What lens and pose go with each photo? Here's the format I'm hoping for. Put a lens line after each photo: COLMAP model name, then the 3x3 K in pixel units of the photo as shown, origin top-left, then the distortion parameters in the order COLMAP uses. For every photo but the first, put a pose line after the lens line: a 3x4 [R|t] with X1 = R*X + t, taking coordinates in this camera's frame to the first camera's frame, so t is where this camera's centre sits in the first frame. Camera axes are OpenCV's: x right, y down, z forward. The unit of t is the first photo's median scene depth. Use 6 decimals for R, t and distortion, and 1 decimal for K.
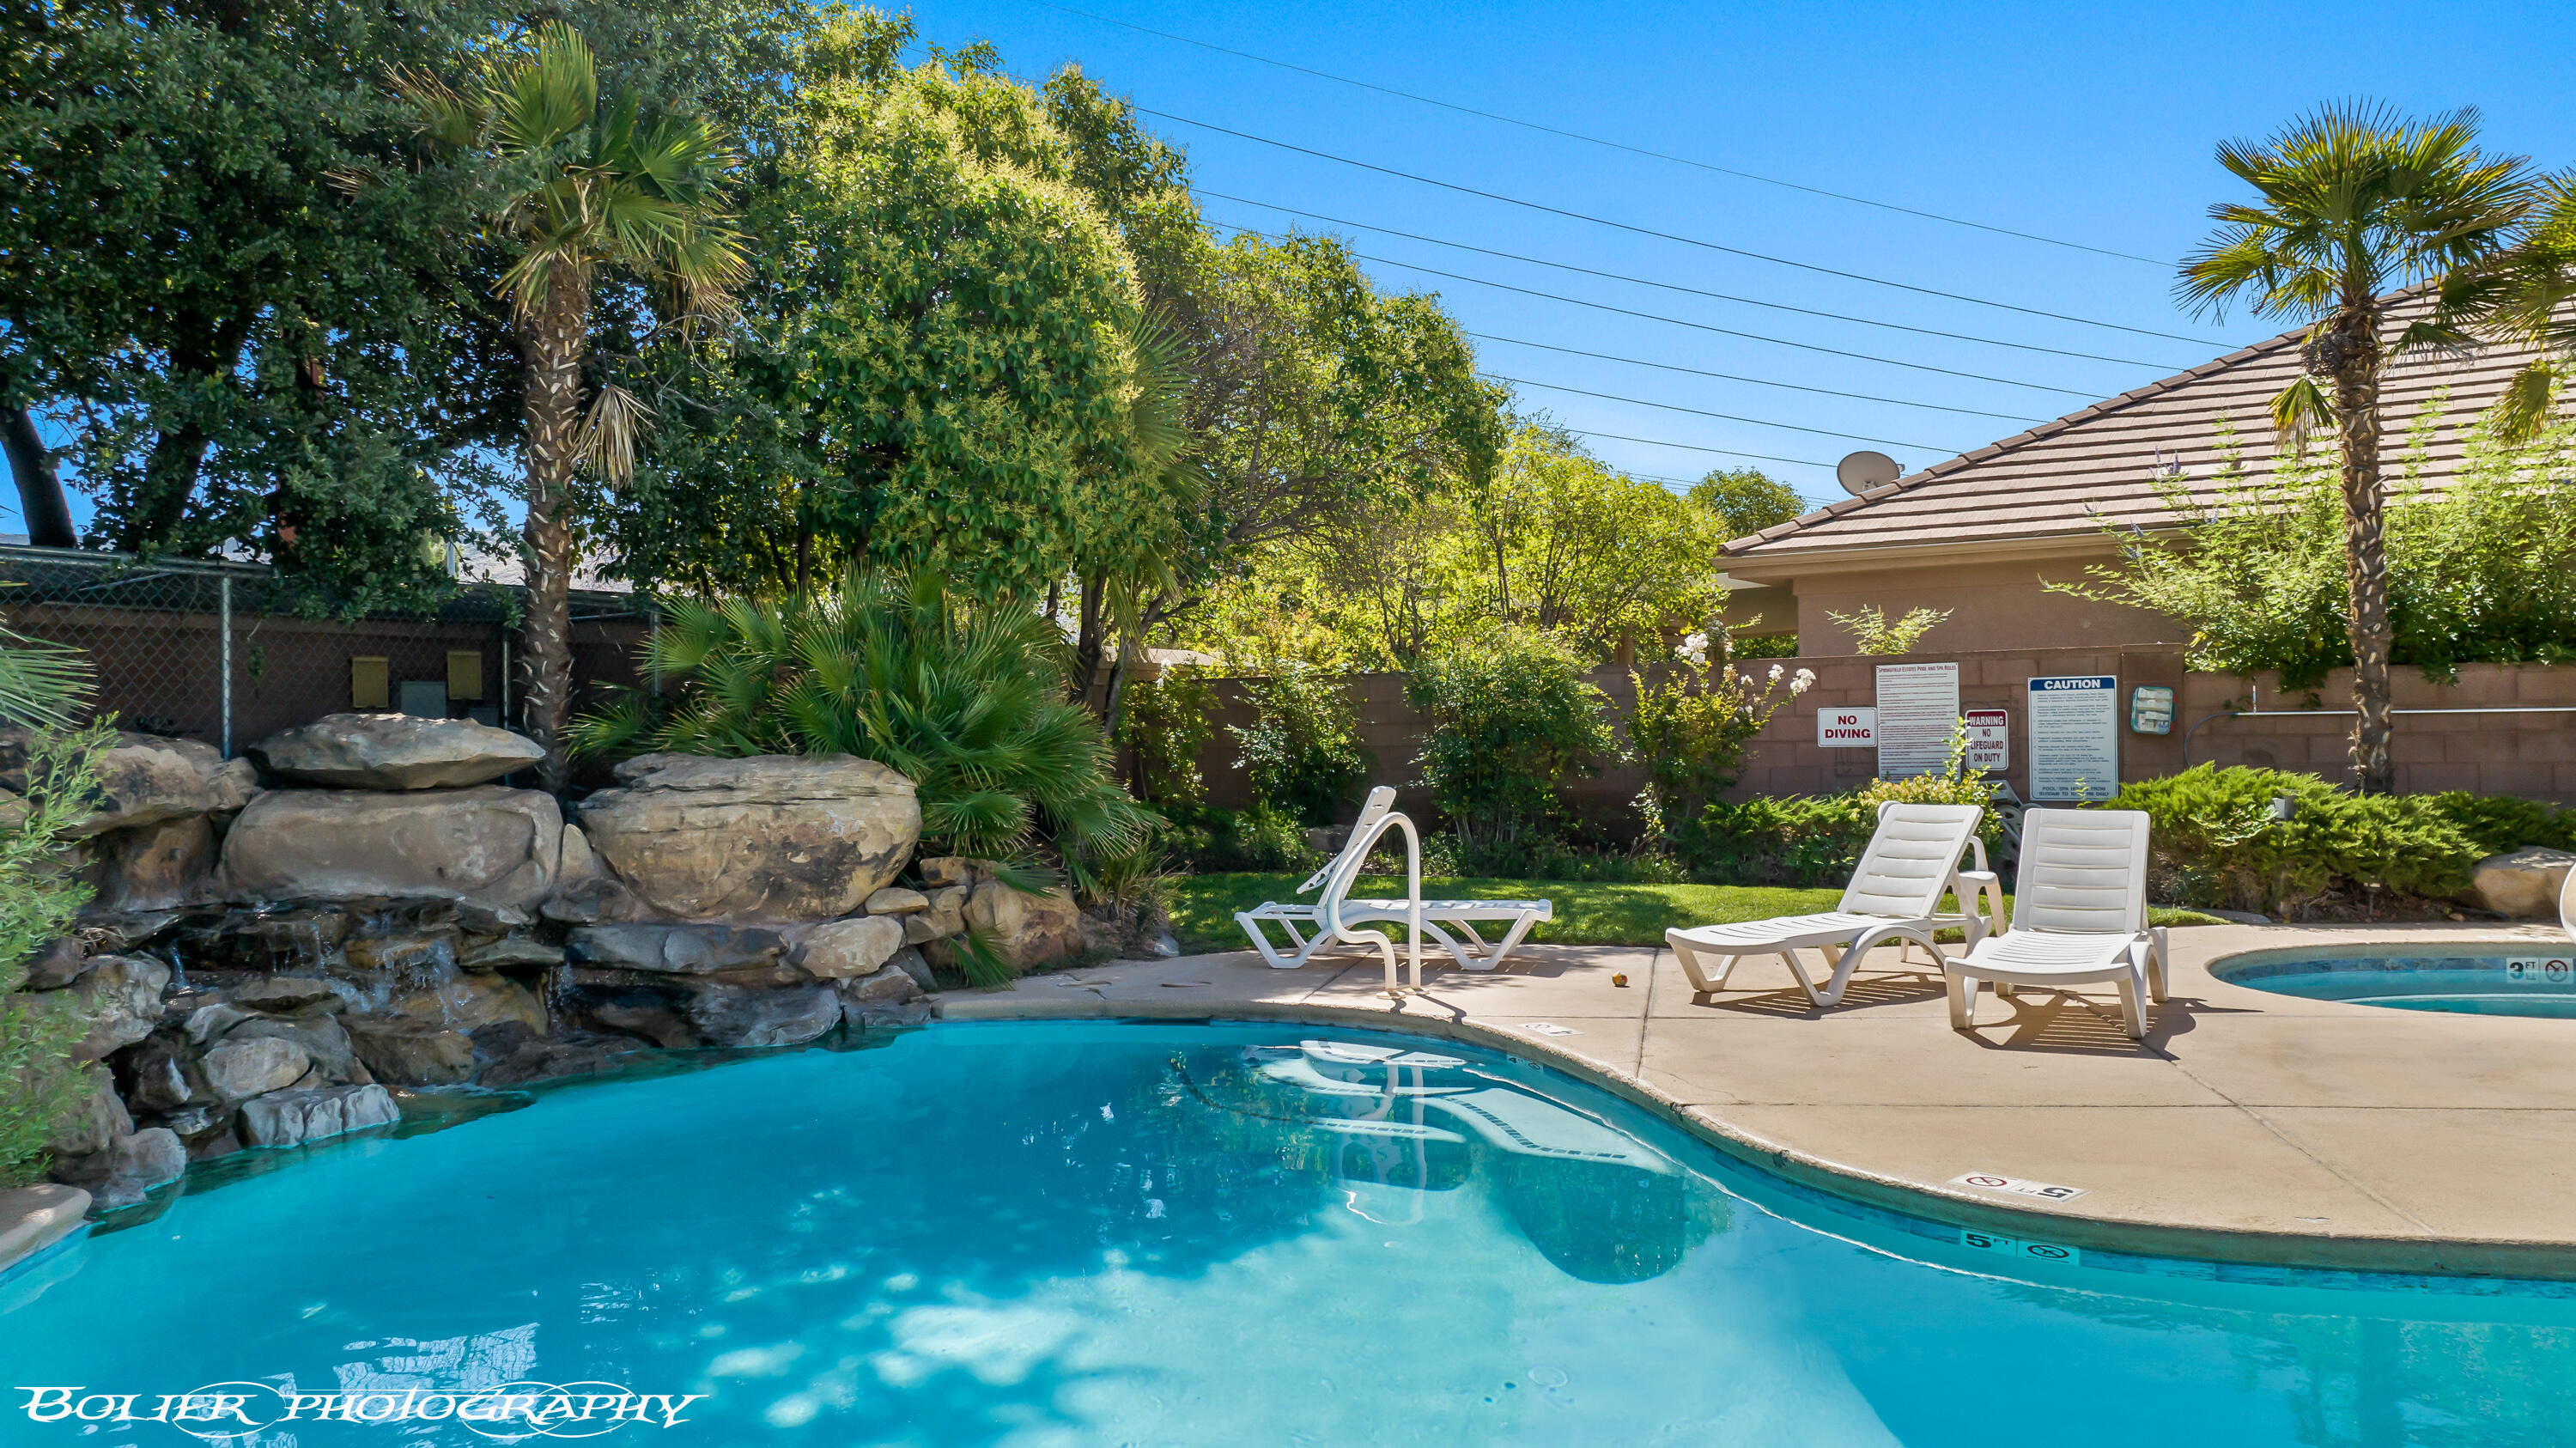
lens RADIAL K [[1853.9, 0, 1288.0], [0, 1853.9, 724.0], [0, 0, 1]] dist [-0.004413, 0.004075]
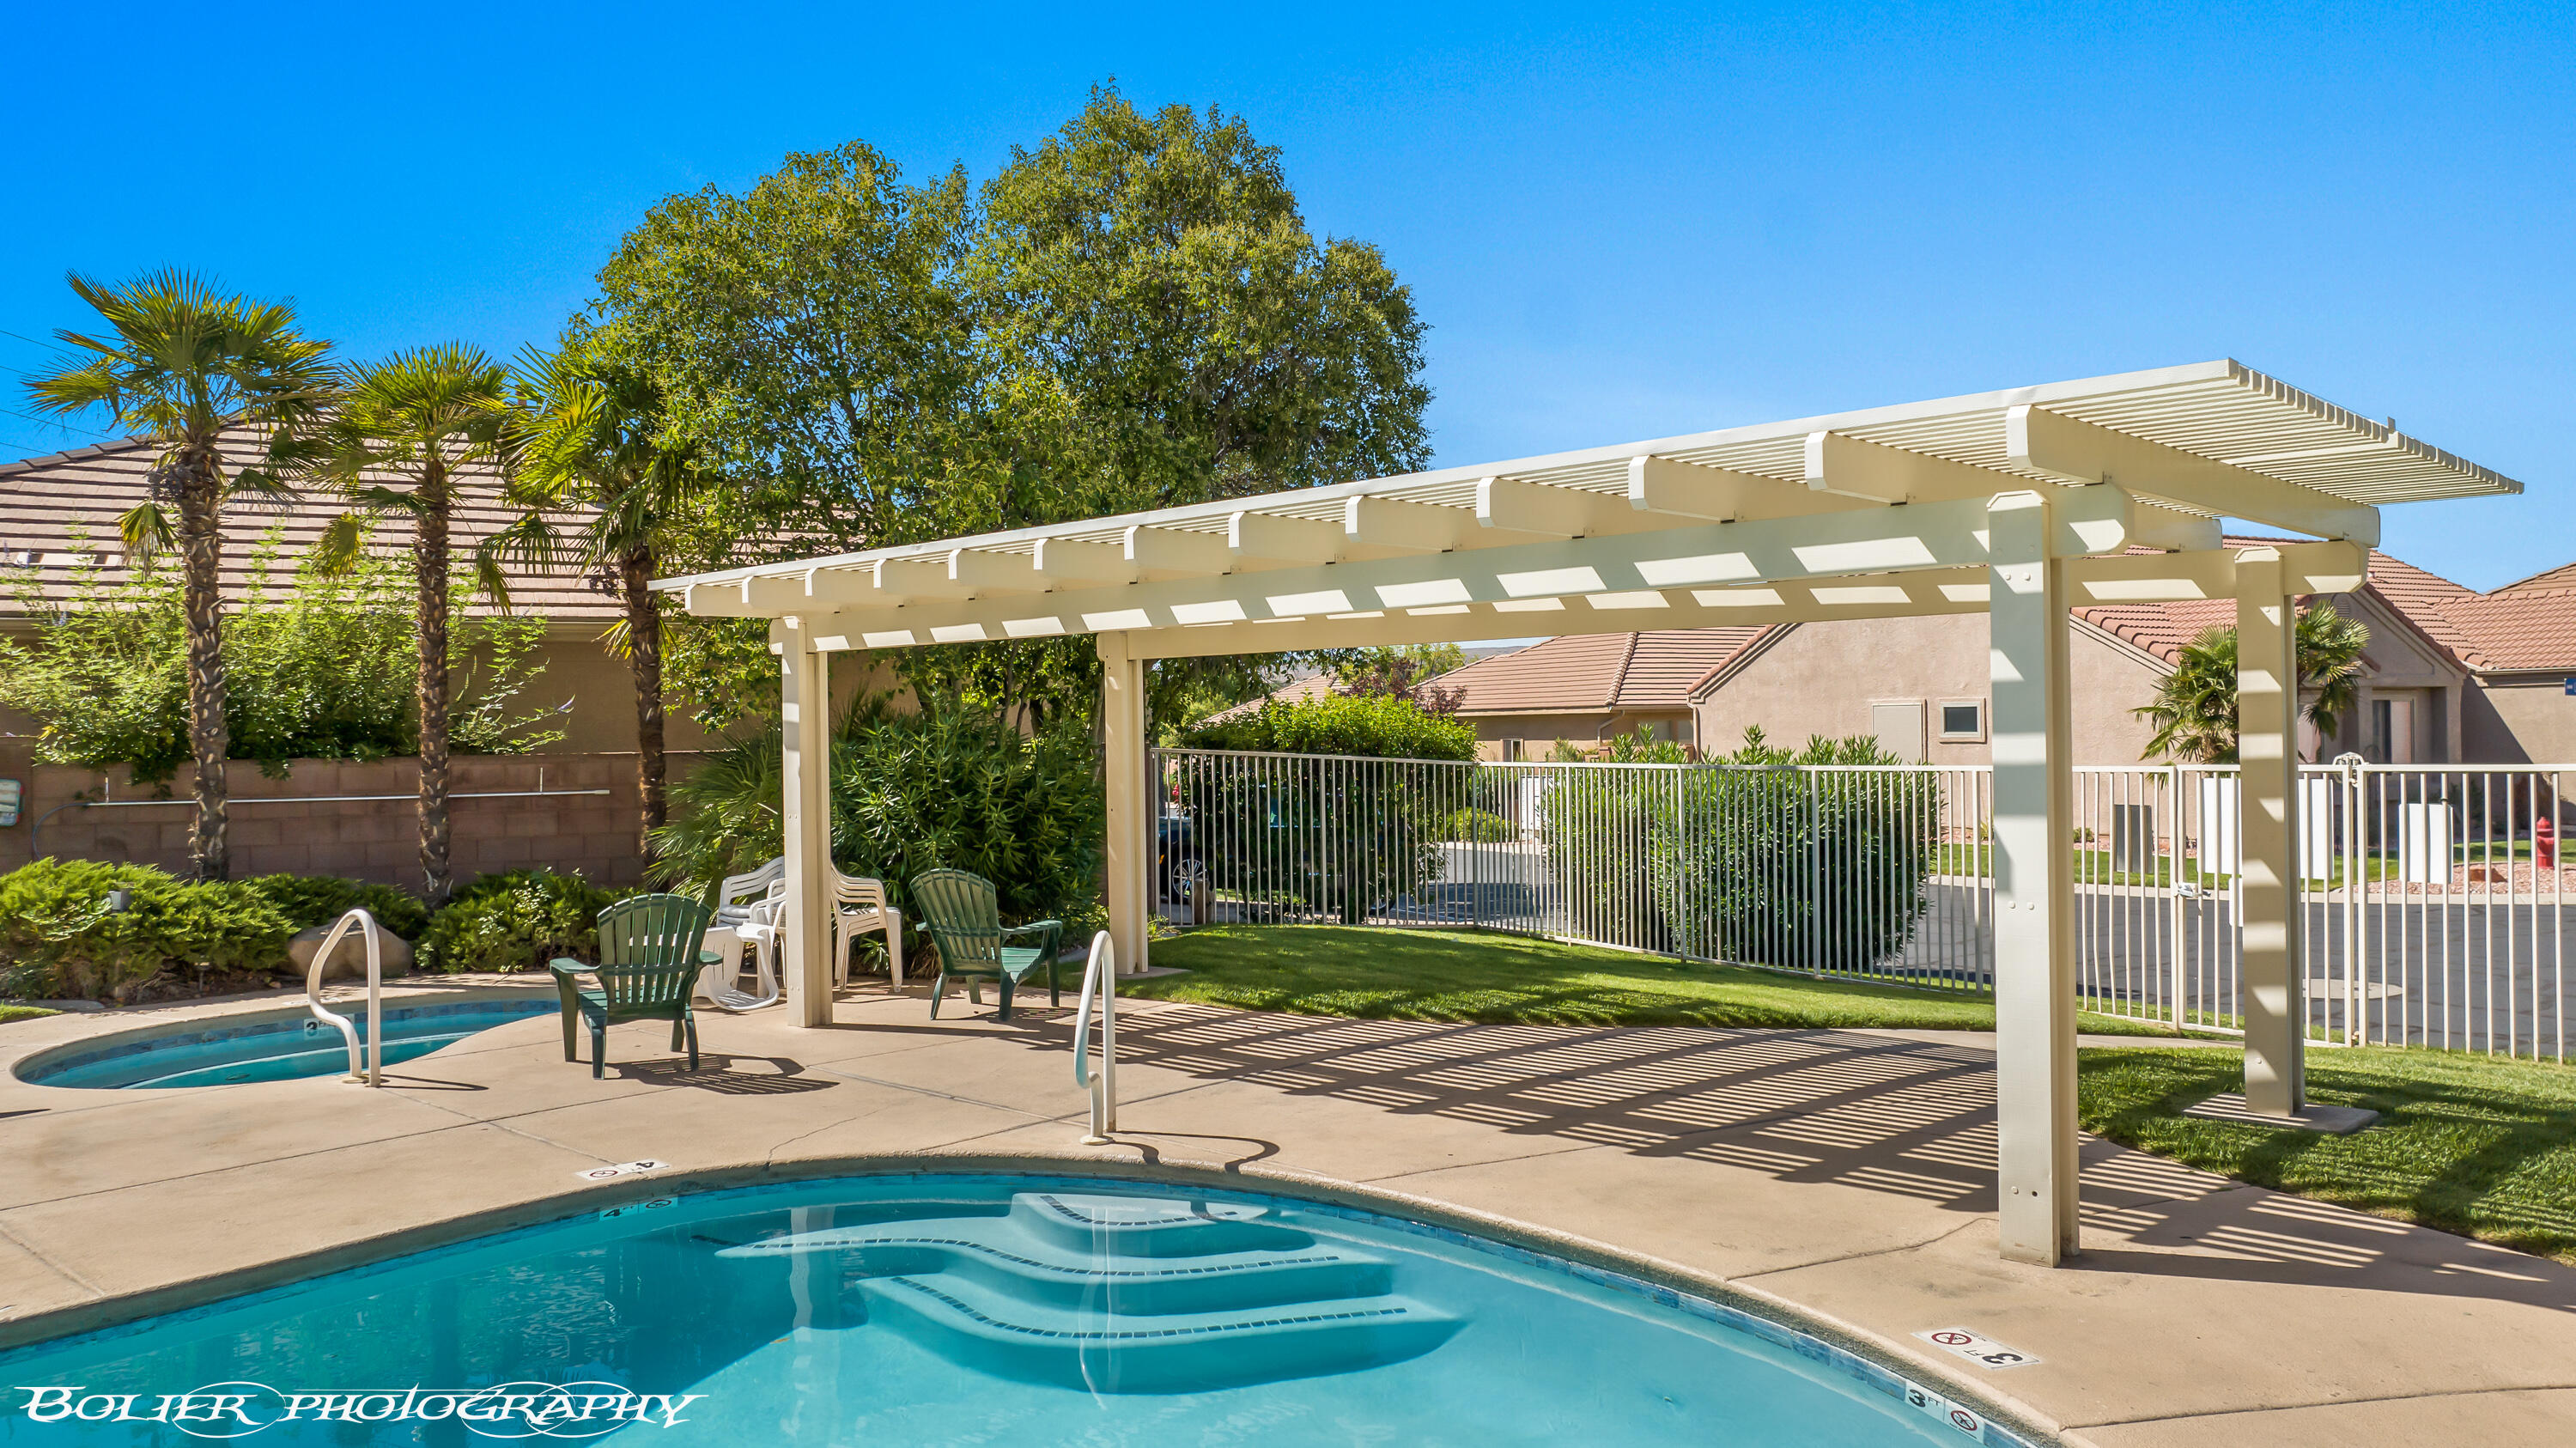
lens RADIAL K [[1906.7, 0, 1288.0], [0, 1906.7, 724.0], [0, 0, 1]] dist [-0.172610, 0.234902]
pose [[0.530387, 0.013695, 0.847645, -0.017339], [-0.000489, 0.999874, -0.015848, -0.040119], [-0.847756, 0.007991, 0.530327, -0.151561]]
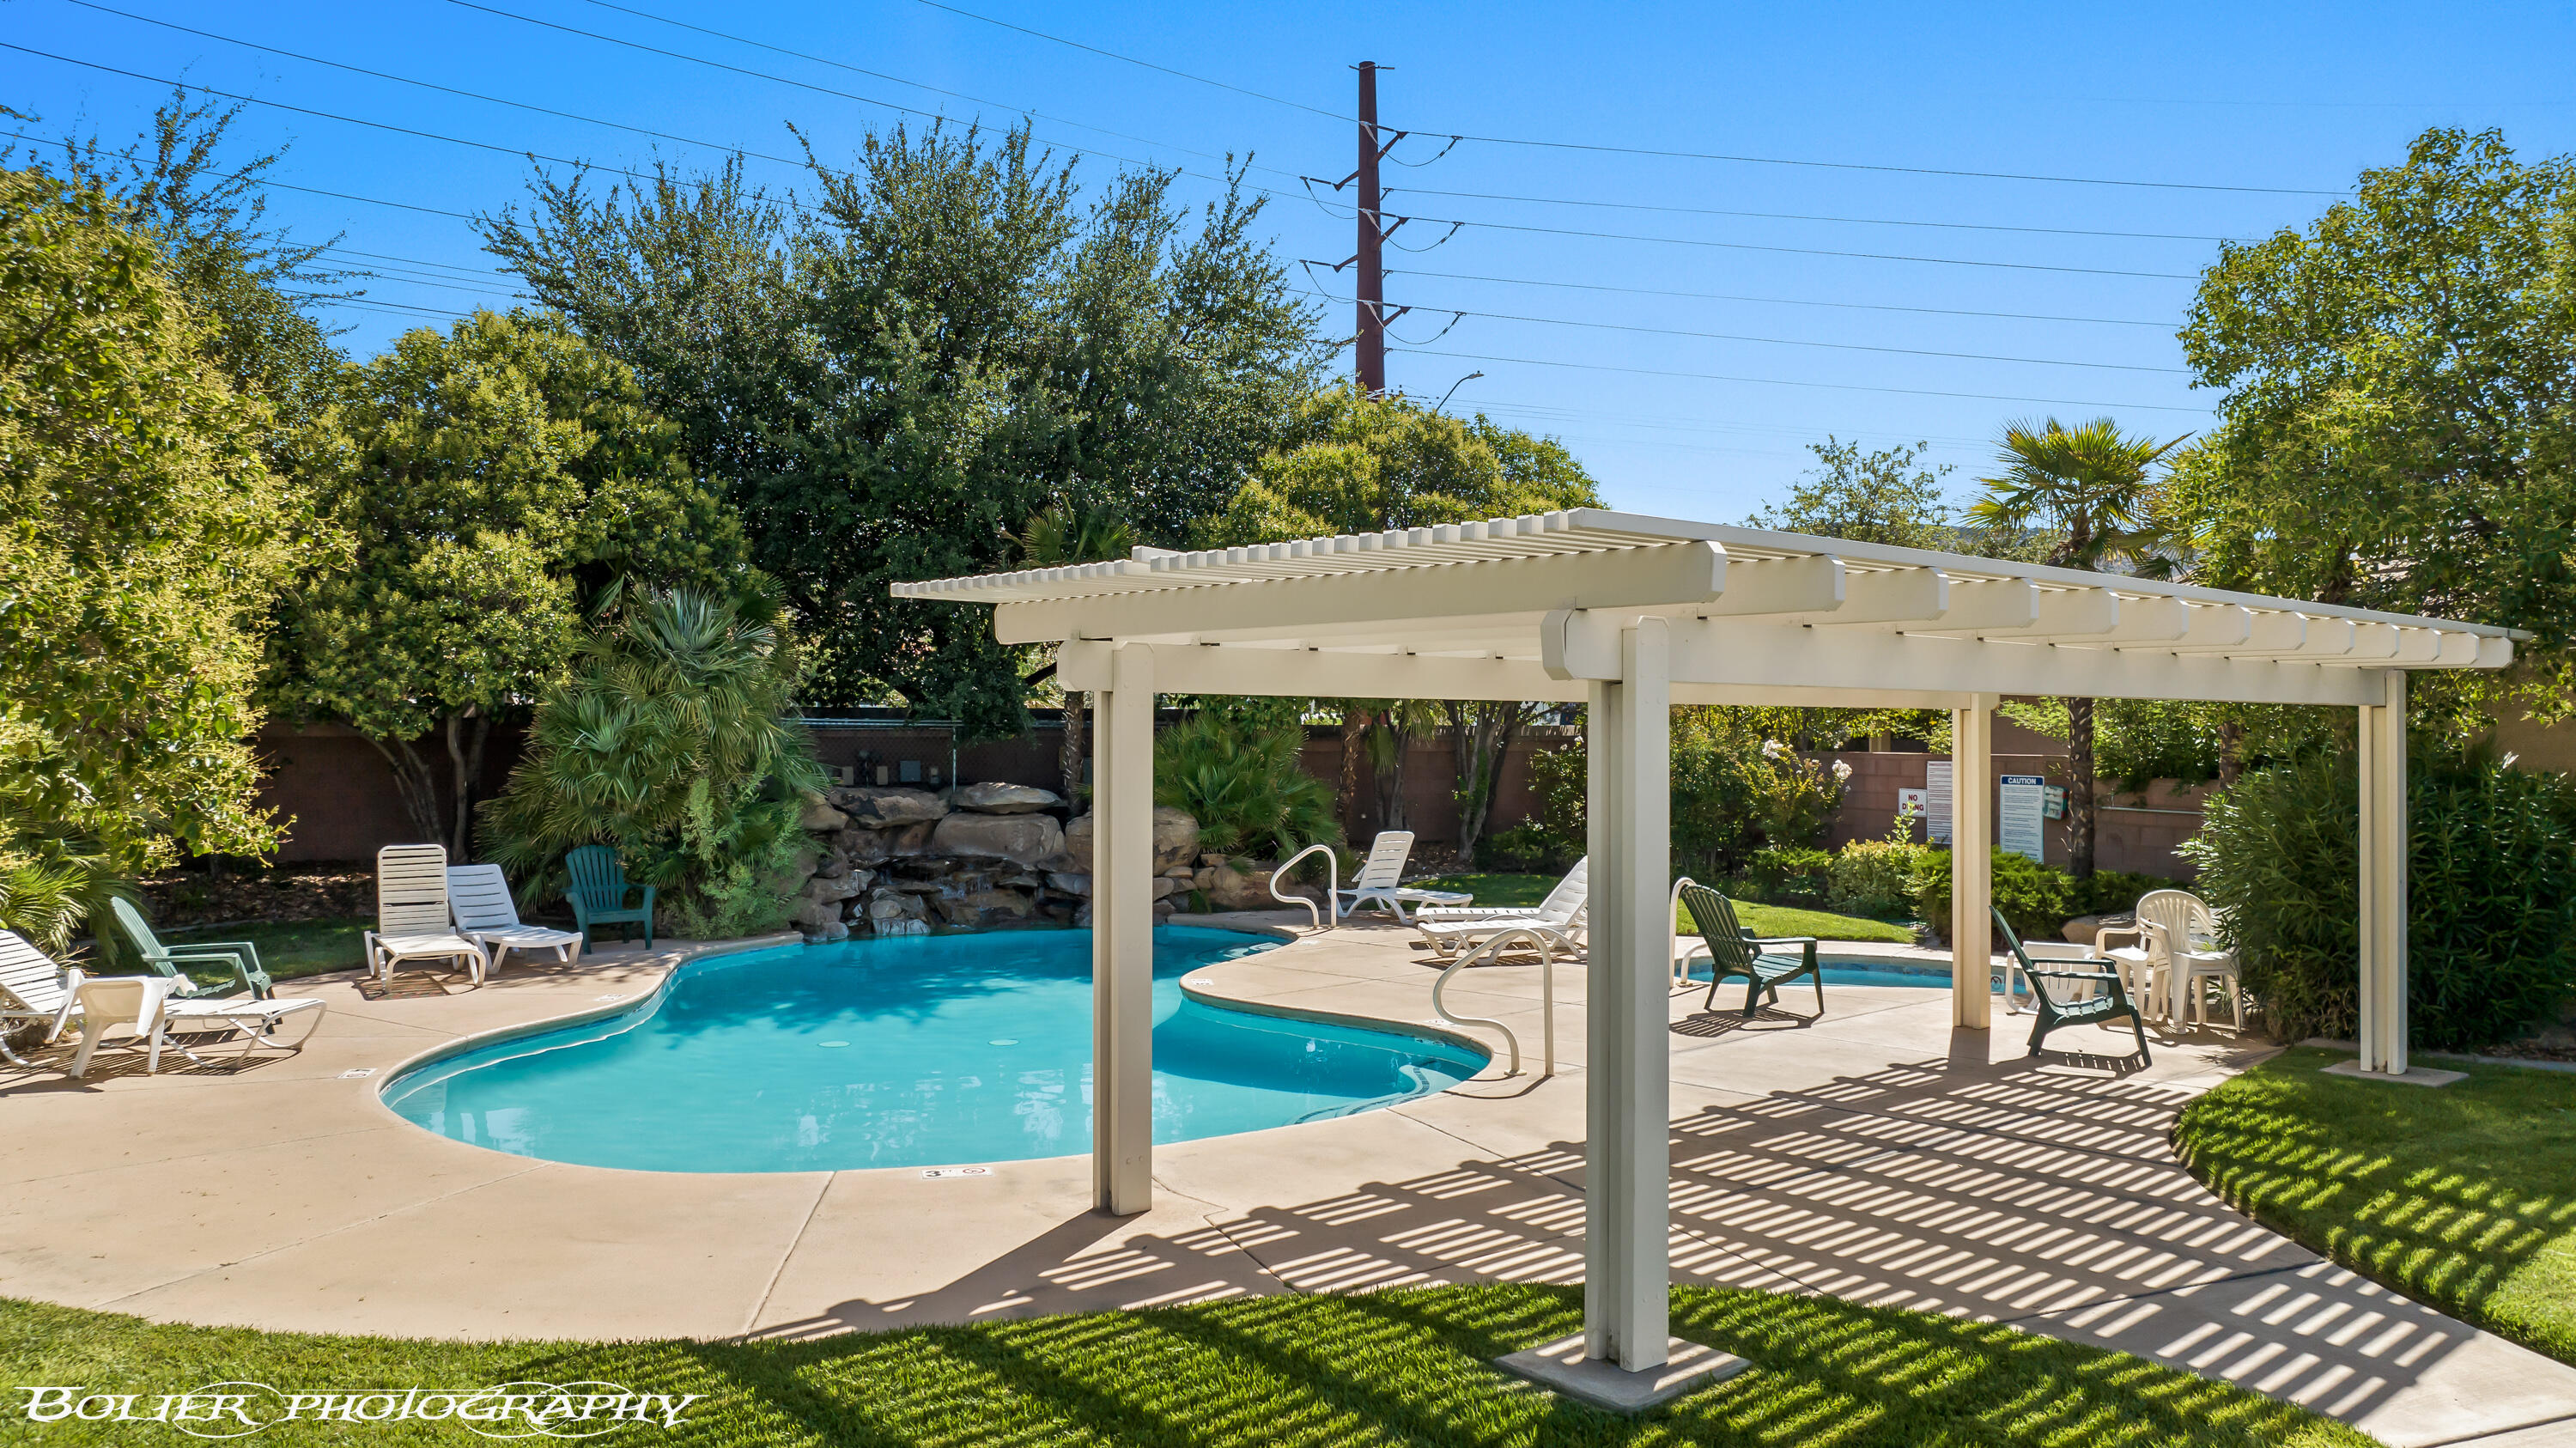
lens RADIAL K [[1799.9, 0, 1291.6], [0, 1799.9, 771.0], [0, 0, 1]] dist [-0.030982, 0.001581]
pose [[0.809734, 0.032981, -0.585869, 0.937019], [-0.014039, 0.999222, 0.036846, -0.087101], [0.586629, -0.021610, 0.809567, -0.540914]]
